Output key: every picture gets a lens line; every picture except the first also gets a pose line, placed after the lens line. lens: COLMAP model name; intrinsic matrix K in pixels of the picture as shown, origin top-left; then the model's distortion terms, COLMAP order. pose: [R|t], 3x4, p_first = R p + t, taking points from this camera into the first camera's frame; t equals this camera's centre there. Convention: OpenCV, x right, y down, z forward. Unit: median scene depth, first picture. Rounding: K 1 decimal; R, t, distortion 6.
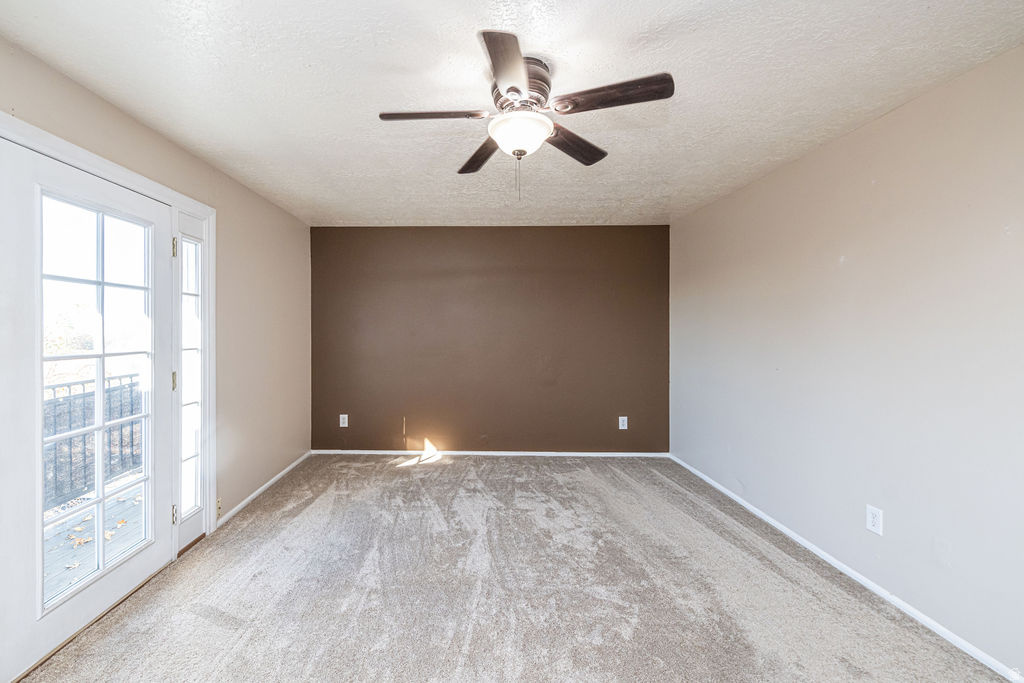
lens RADIAL K [[432.6, 0, 510.4], [0, 432.6, 331.5], [0, 0, 1]] dist [-0.000529, -0.000144]
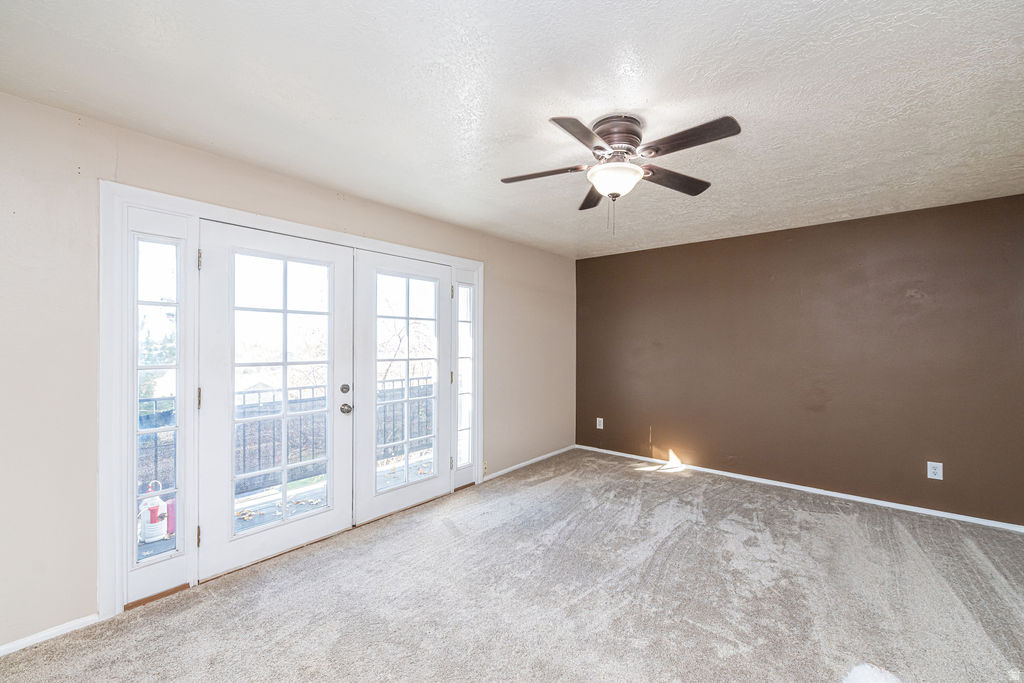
lens RADIAL K [[407.9, 0, 510.1], [0, 407.9, 346.0], [0, 0, 1]] dist [-0.000148, -0.000613]
pose [[0.785493, 0.005633, -0.618845, 0.249780], [-0.006161, 0.999980, 0.001282, -0.002417], [0.618840, 0.002806, 0.785512, -0.022530]]
